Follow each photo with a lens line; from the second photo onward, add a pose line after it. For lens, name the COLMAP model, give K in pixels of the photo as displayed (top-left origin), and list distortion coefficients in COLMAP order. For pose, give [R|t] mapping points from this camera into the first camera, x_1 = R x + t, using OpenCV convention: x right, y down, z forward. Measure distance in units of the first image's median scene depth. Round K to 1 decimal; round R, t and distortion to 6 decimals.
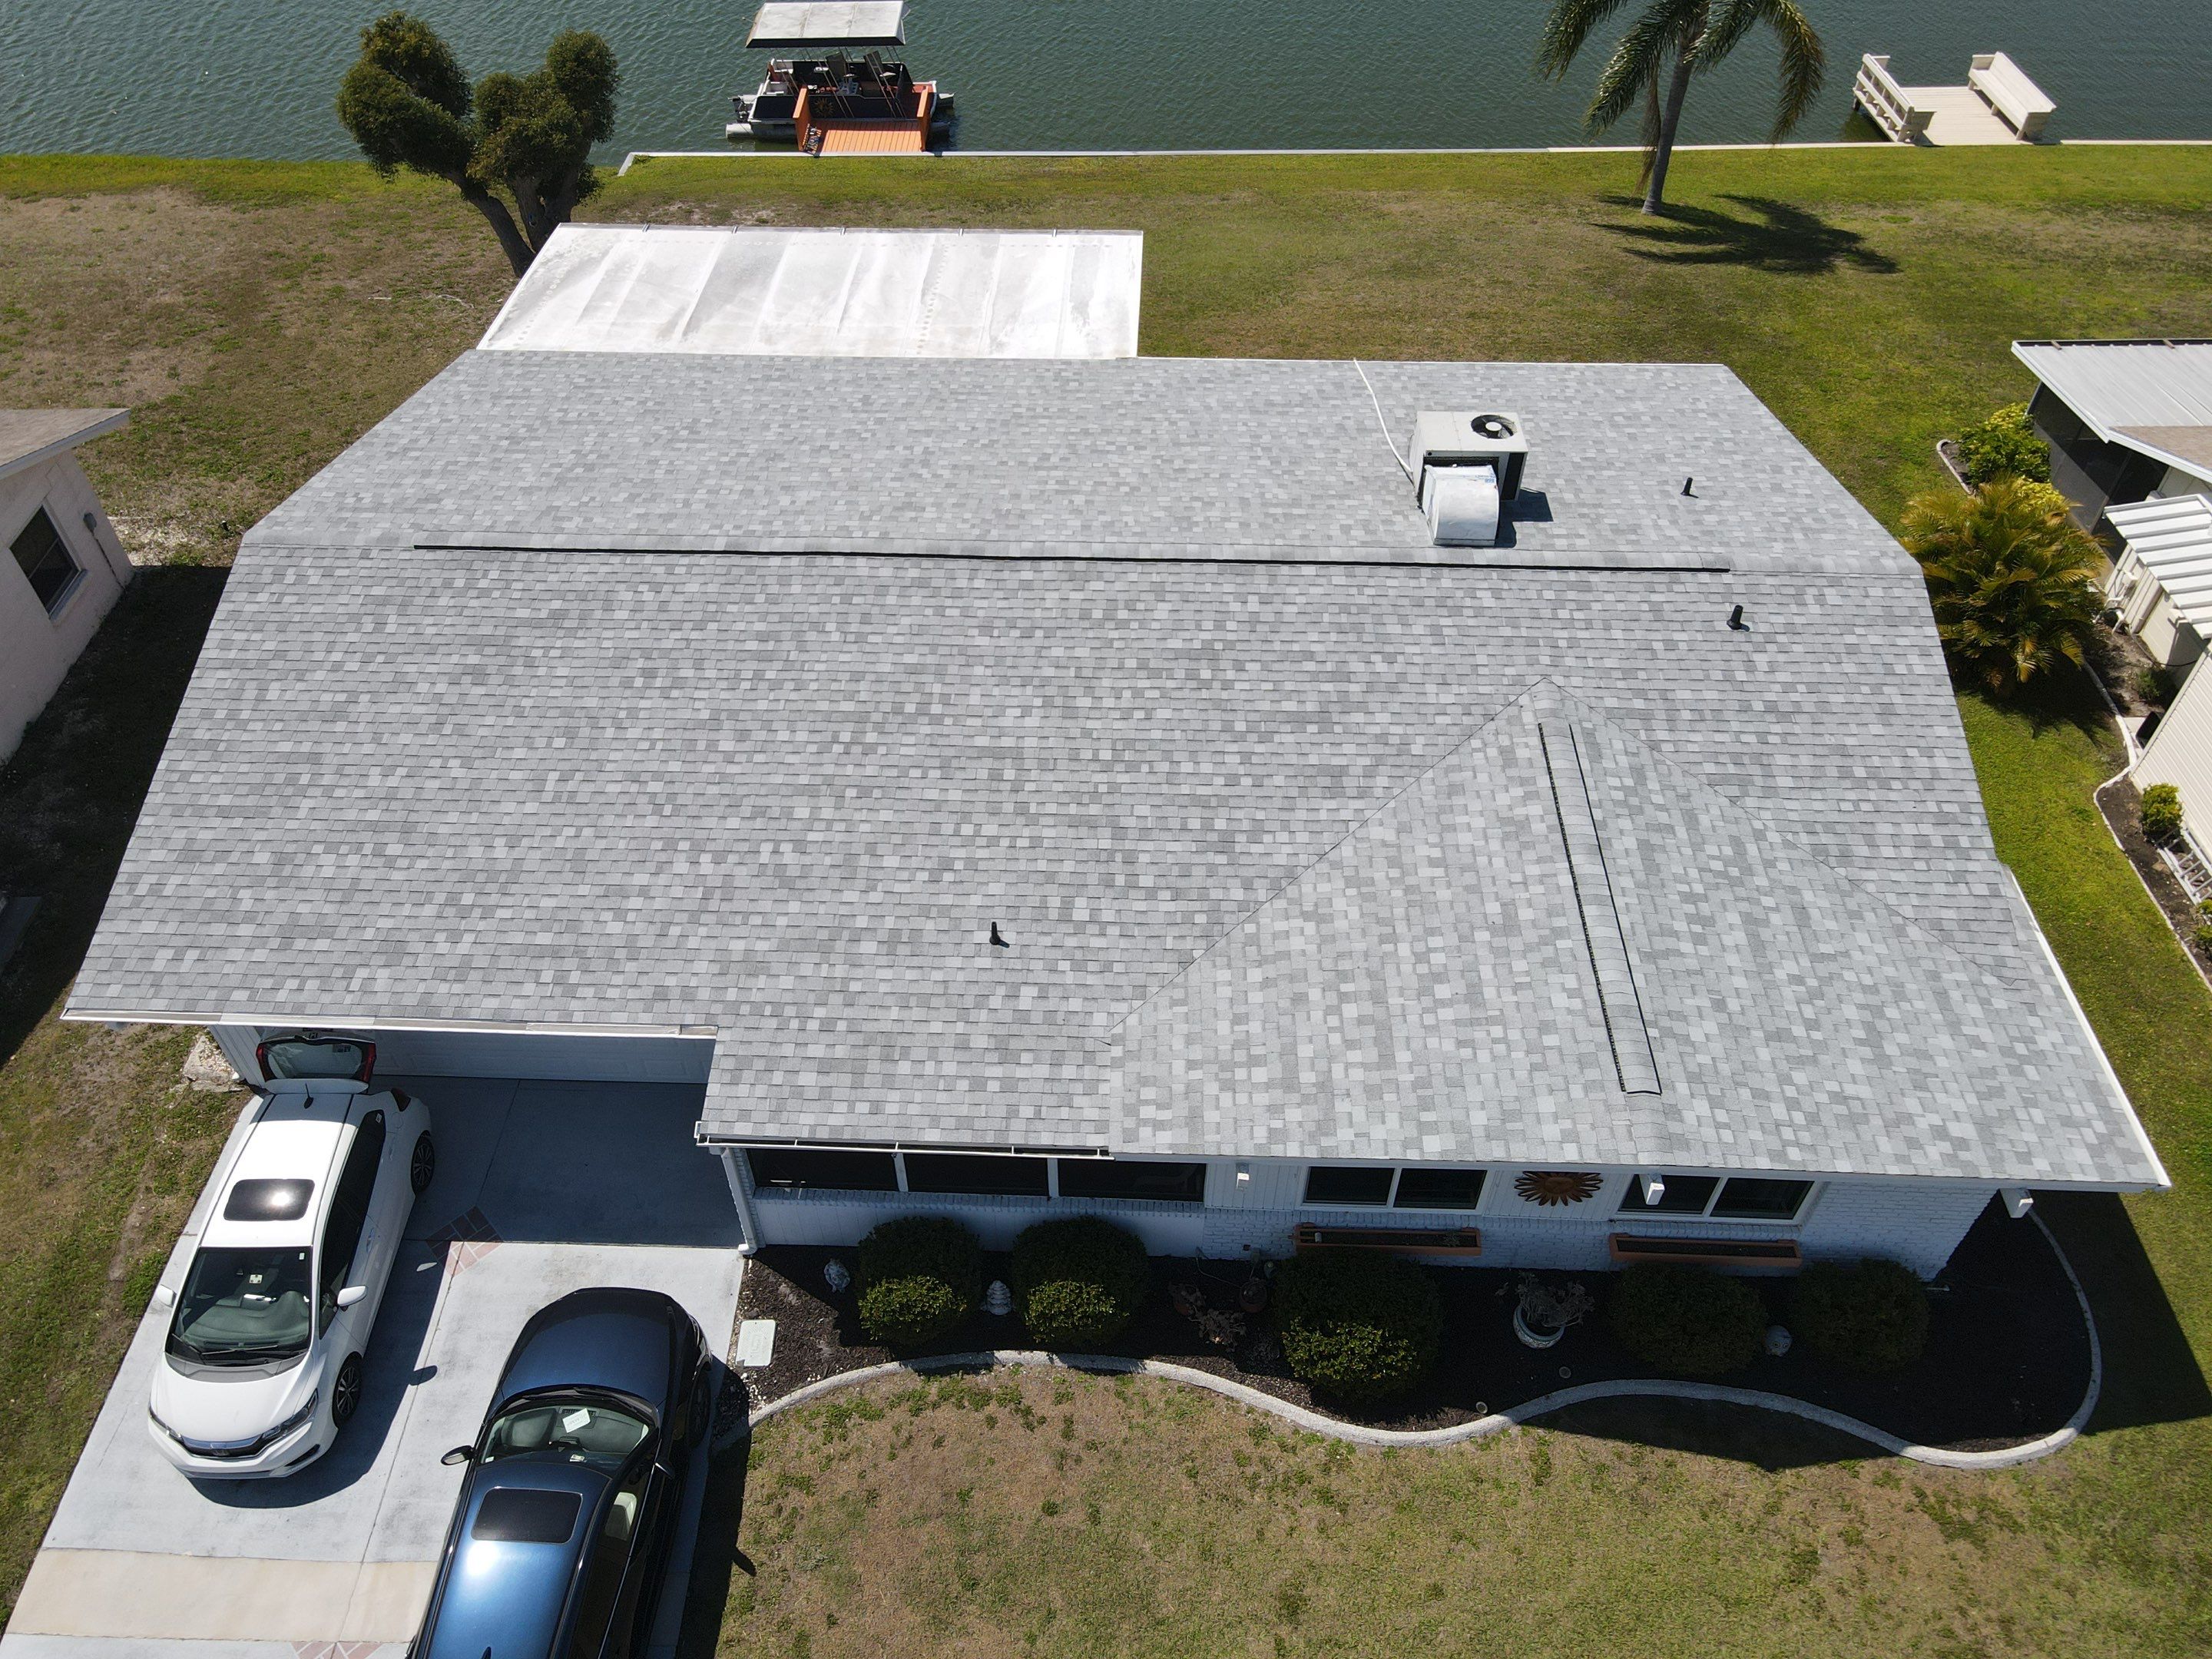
lens RADIAL K [[1611.6, 0, 1073.5], [0, 1611.6, 823.4], [0, 0, 1]] dist [-0.000847, 0.004371]
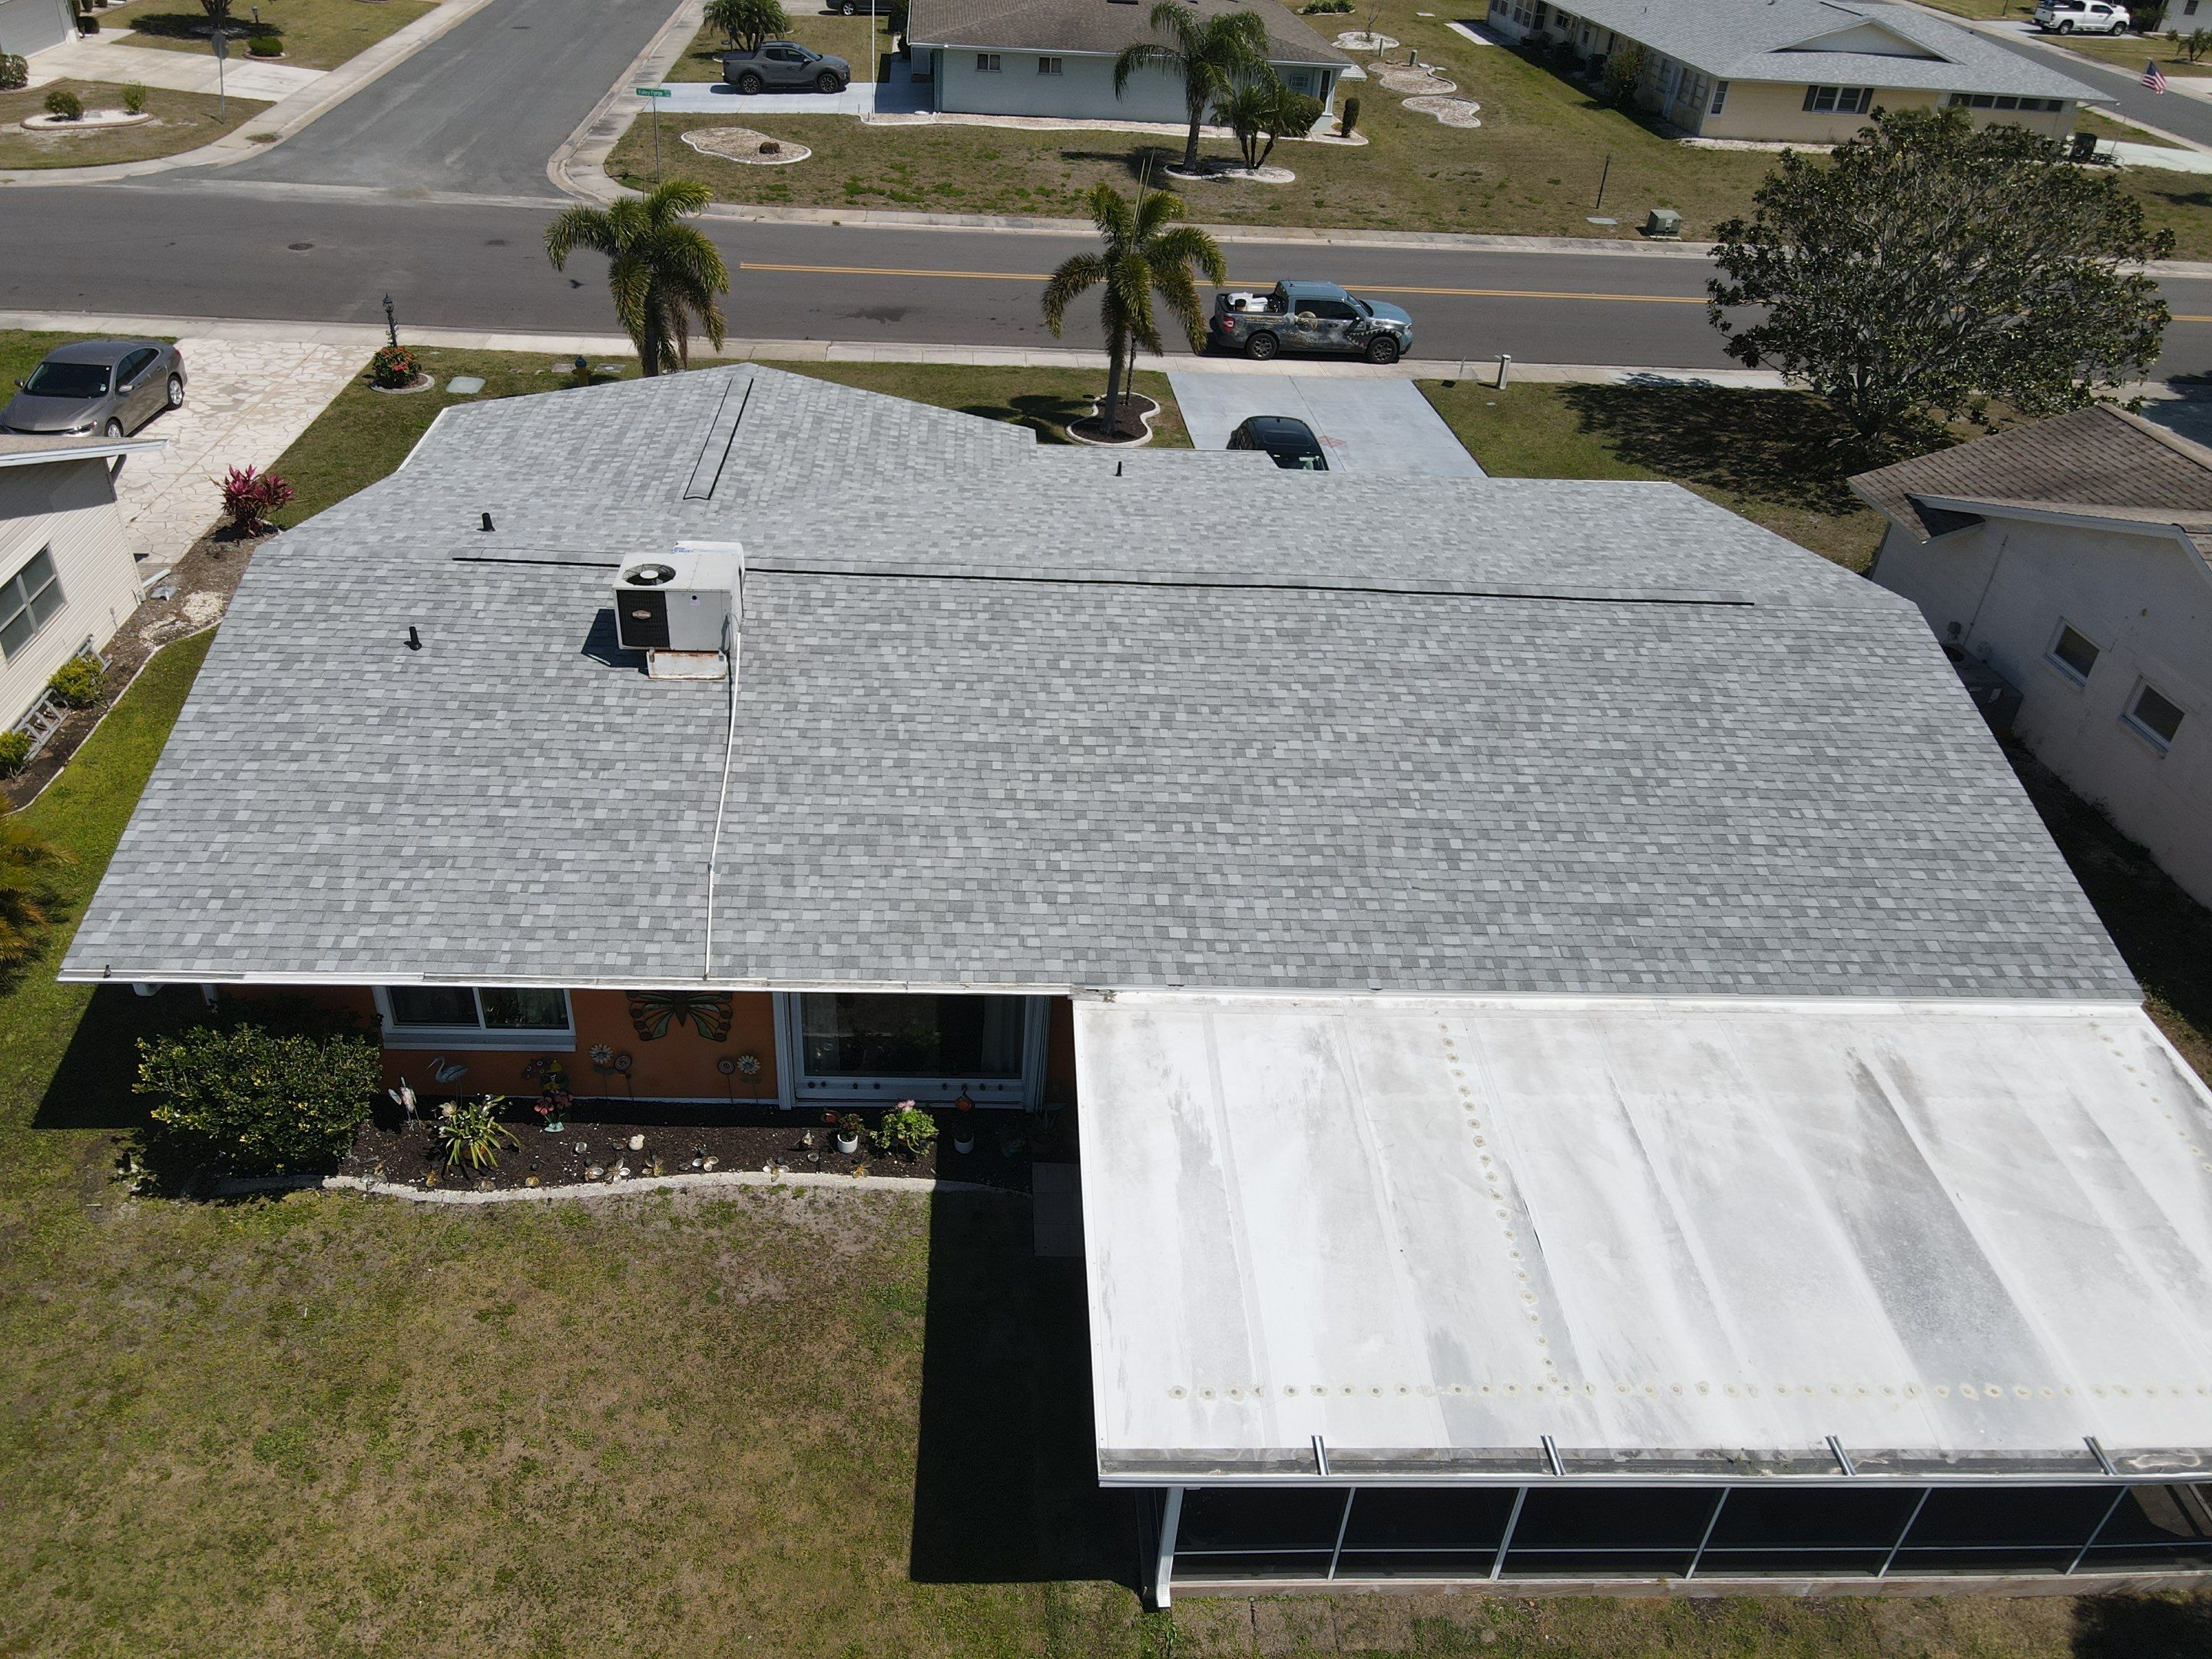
lens RADIAL K [[1631.2, 0, 1064.2], [0, 1631.2, 818.5], [0, 0, 1]] dist [-0.024643, 0.026165]
pose [[-0.995360, 0.009892, -0.095708, 0.146050], [-0.092113, 0.189501, 0.977550, -1.306184], [0.027807, 0.981831, -0.187710, 1.543730]]
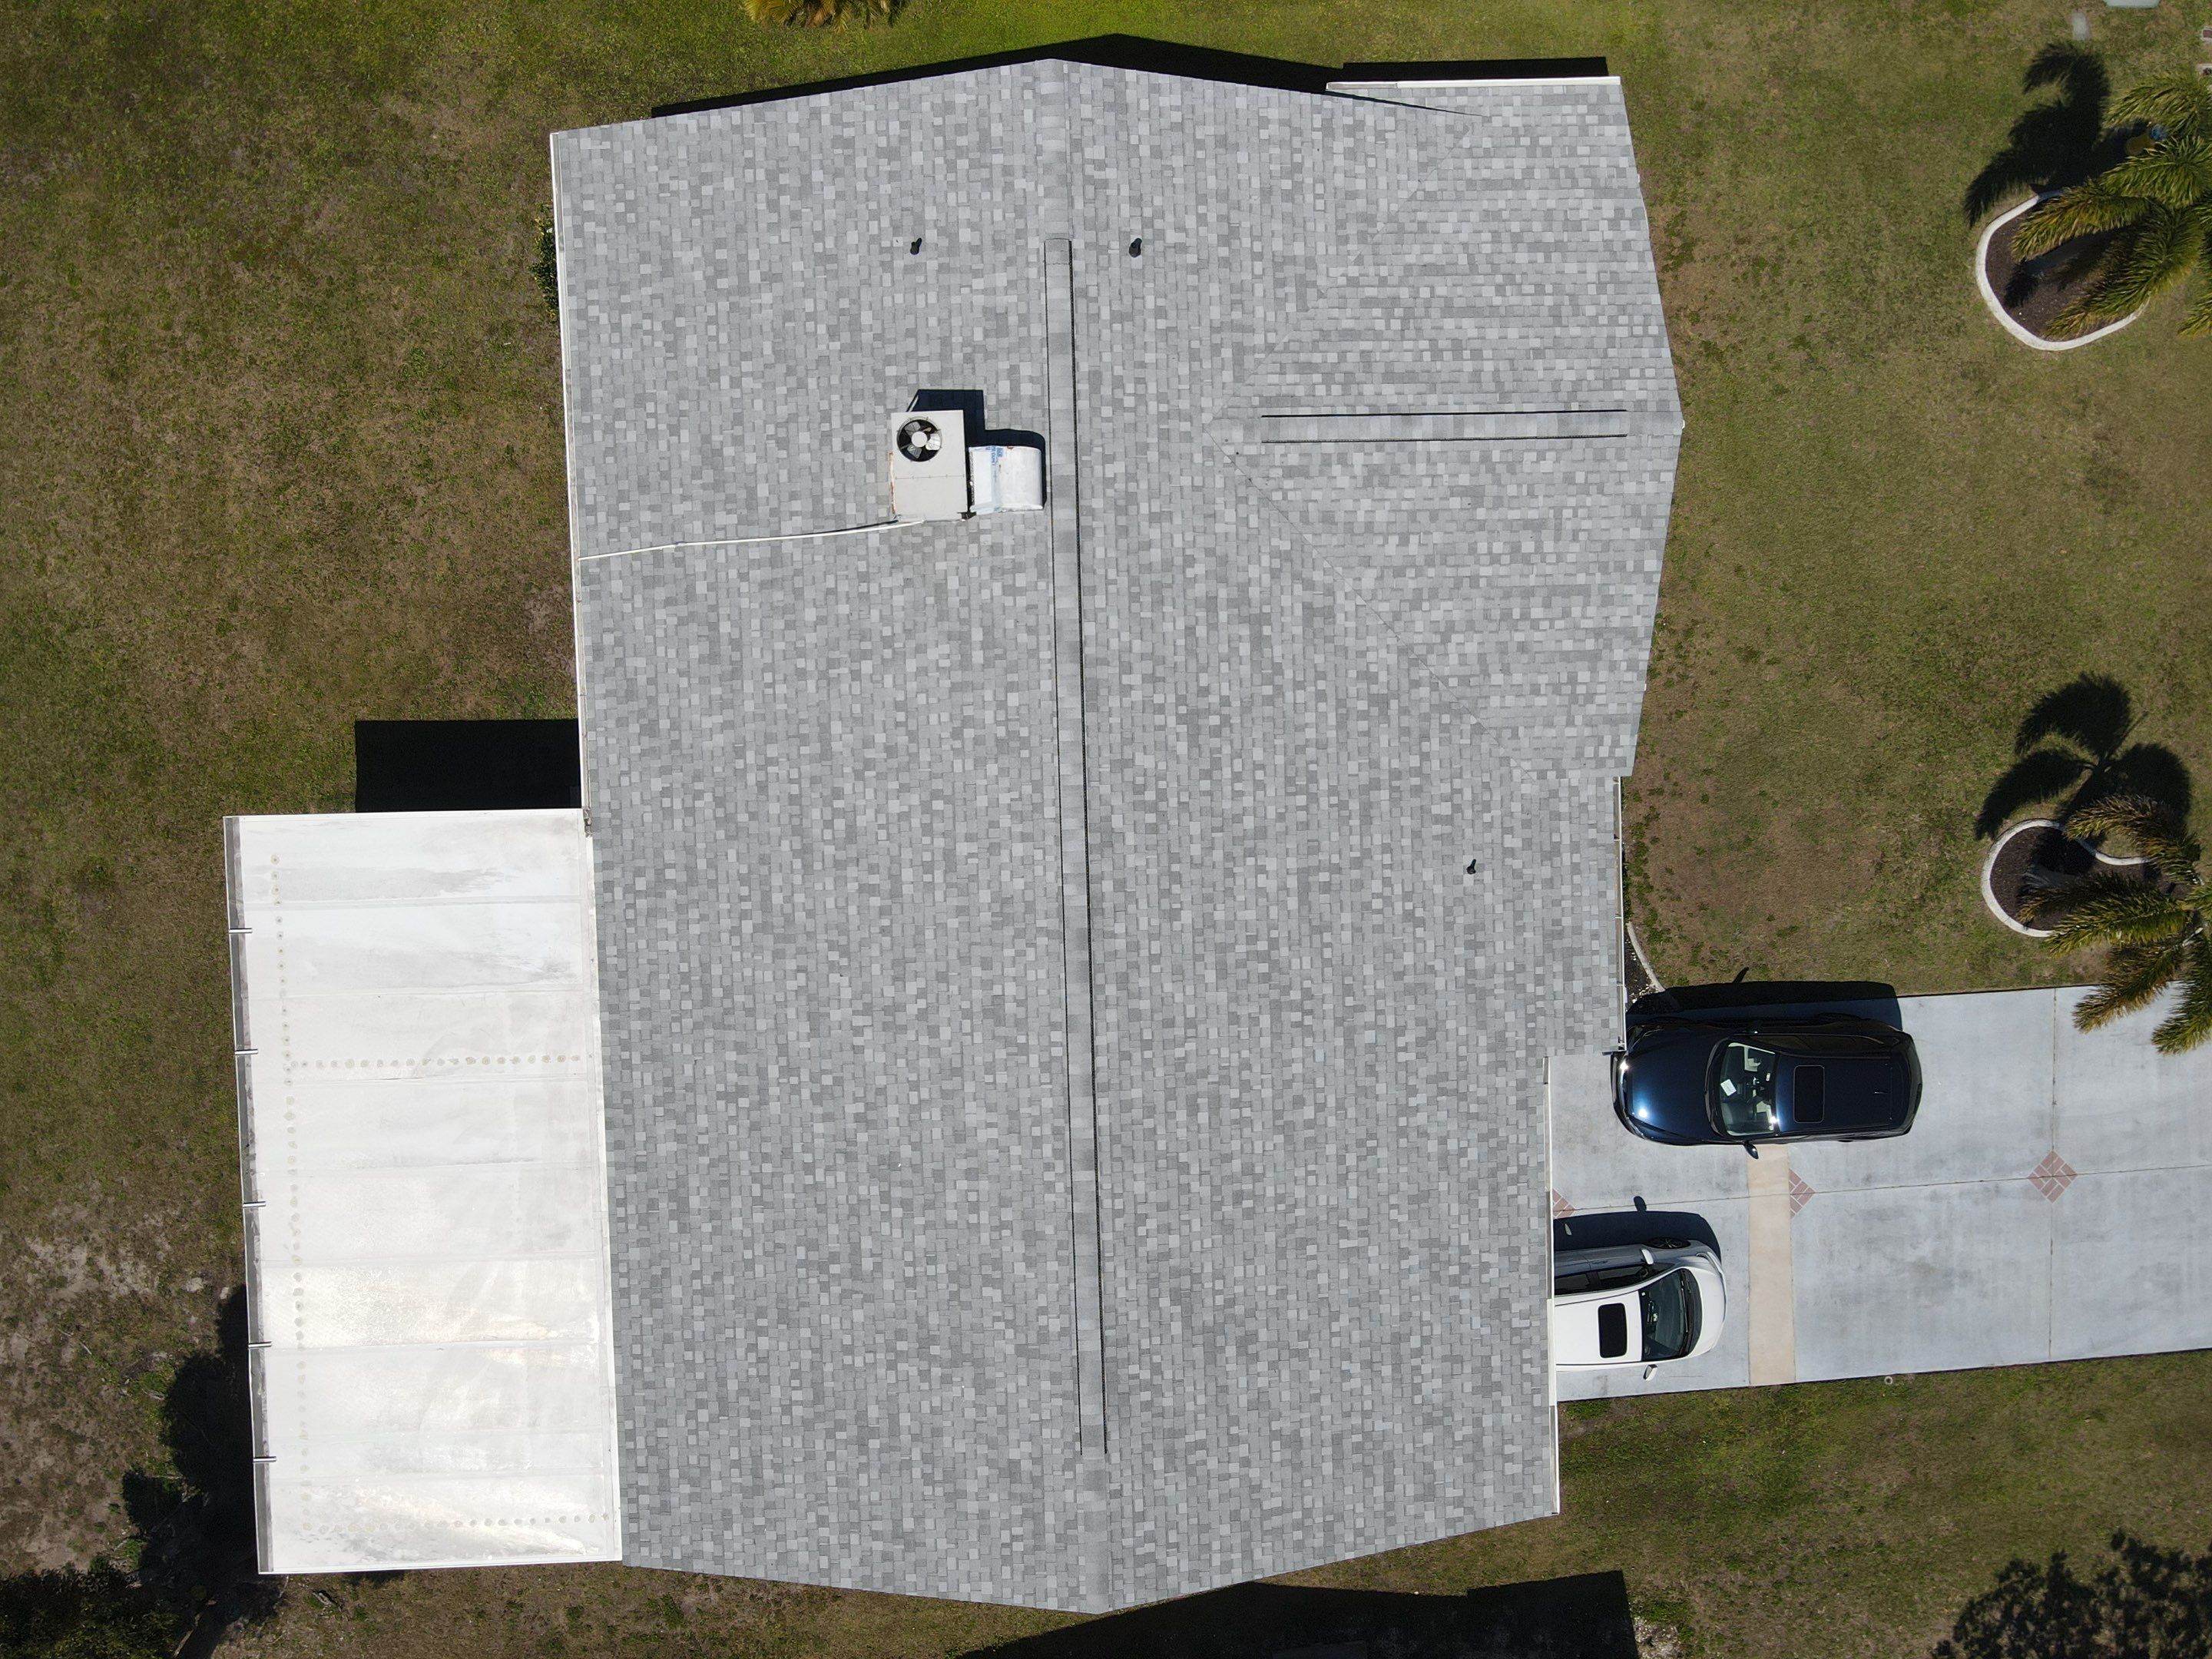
lens RADIAL K [[1623.7, 0, 1072.4], [0, 1623.7, 816.7], [0, 0, 1]] dist [-0.004093, 0.007207]
pose [[-0.075130, -0.996516, -0.036200, 0.068498], [0.676385, -0.077602, 0.732448, -1.109349], [-0.732706, 0.030544, 0.679859, 0.304880]]
